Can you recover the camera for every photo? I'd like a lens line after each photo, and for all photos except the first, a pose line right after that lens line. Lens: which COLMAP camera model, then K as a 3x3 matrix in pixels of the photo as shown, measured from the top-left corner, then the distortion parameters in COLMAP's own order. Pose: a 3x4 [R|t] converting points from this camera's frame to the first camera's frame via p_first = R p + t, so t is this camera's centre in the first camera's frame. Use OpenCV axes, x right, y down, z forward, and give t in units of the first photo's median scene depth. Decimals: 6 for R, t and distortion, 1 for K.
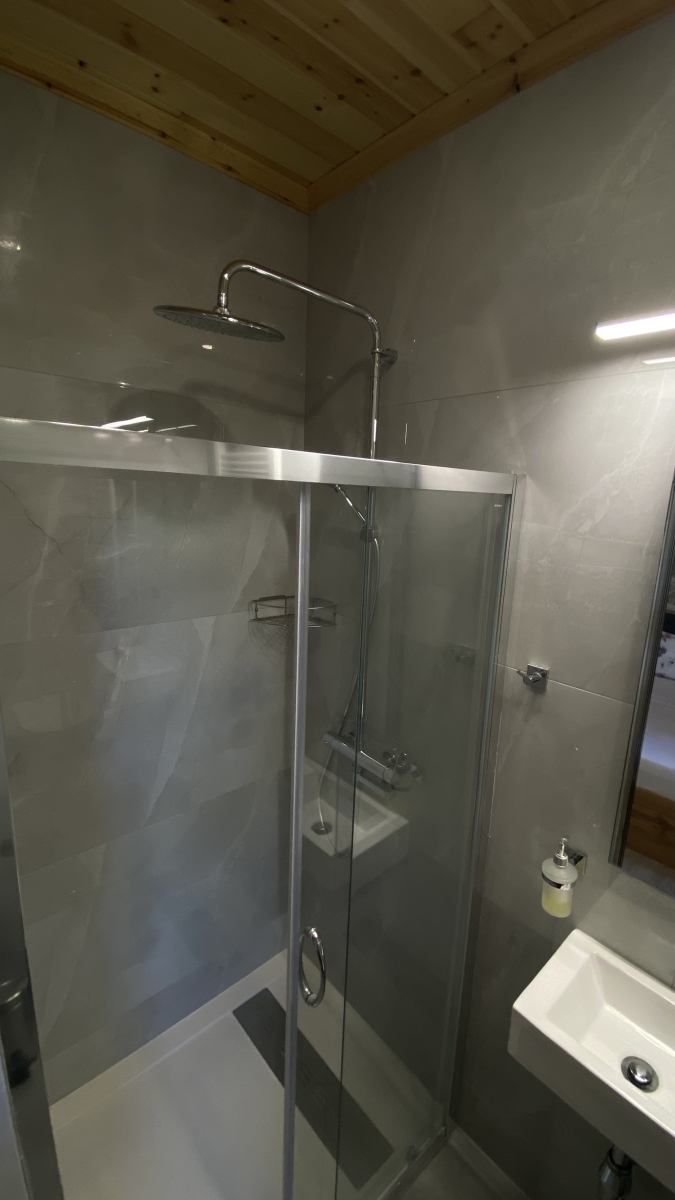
lens RADIAL K [[484.4, 0, 340.3], [0, 484.4, 599.1], [0, 0, 1]] dist [0.027966, -0.025075]
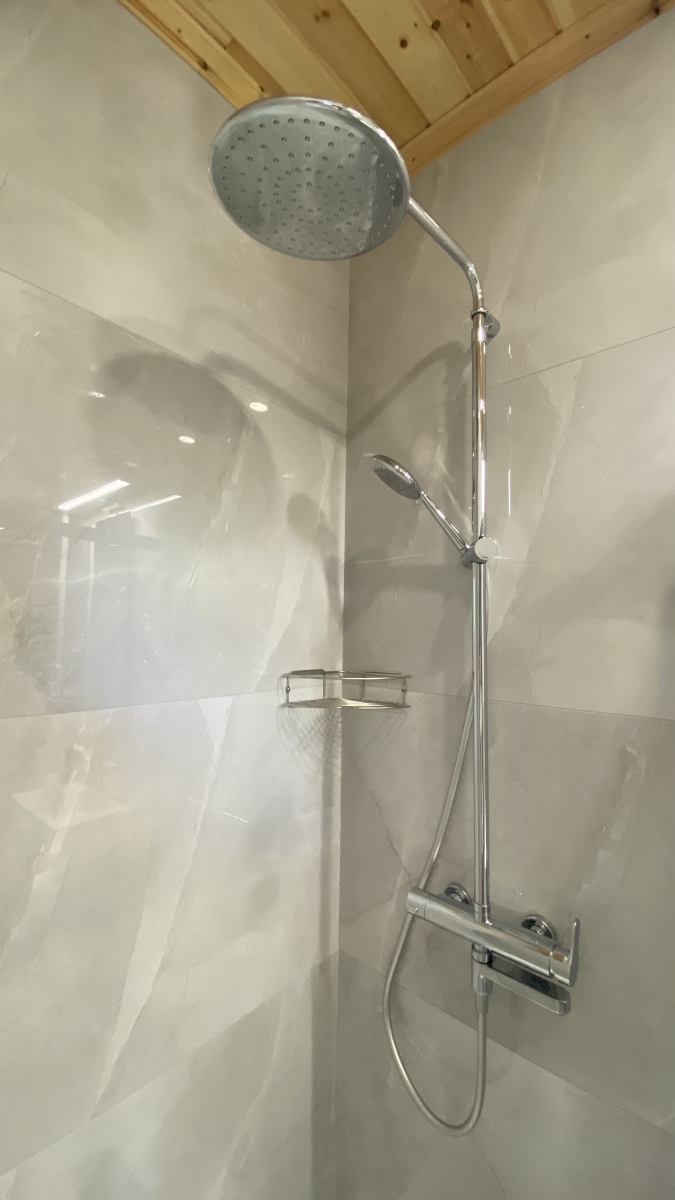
lens RADIAL K [[507.5, 0, 355.7], [0, 507.5, 582.2], [0, 0, 1]] dist [0.027034, -0.025342]
pose [[0.992890, -0.015530, 0.118021, -0.165322], [0.046786, 0.962578, -0.266935, 0.072926], [-0.109459, 0.270559, 0.956461, 0.291001]]
